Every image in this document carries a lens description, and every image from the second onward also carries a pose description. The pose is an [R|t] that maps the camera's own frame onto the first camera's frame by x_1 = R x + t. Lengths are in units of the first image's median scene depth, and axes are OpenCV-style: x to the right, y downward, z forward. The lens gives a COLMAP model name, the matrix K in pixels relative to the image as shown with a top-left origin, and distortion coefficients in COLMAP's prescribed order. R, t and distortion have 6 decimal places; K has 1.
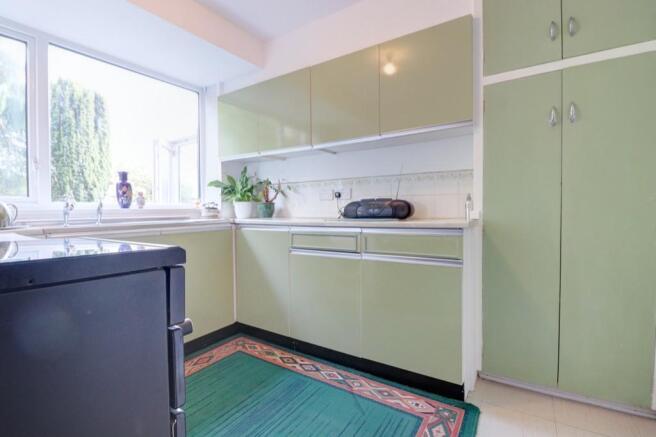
lens RADIAL K [[303.0, 0, 323.7], [0, 303.0, 219.1], [0, 0, 1]] dist [-0.000344, 0.000404]
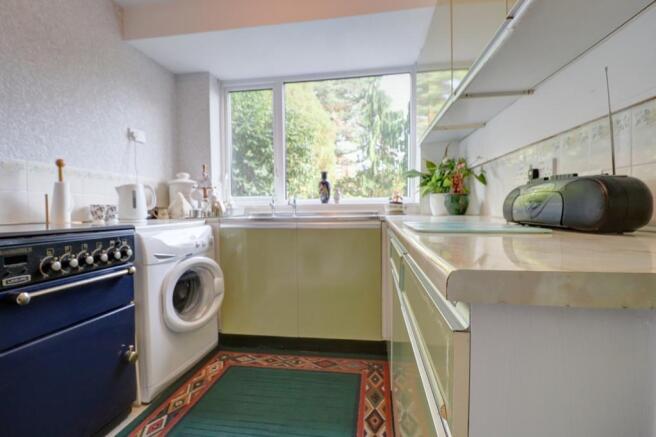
lens RADIAL K [[303.0, 0, 325.3], [0, 303.0, 219.1], [0, 0, 1]] dist [-0.000344, 0.000404]
pose [[0.426316, 0.042714, -0.903565, 0.408457], [-0.022218, 0.999078, 0.036746, -0.019900], [0.904301, 0.004410, 0.426872, 0.547273]]
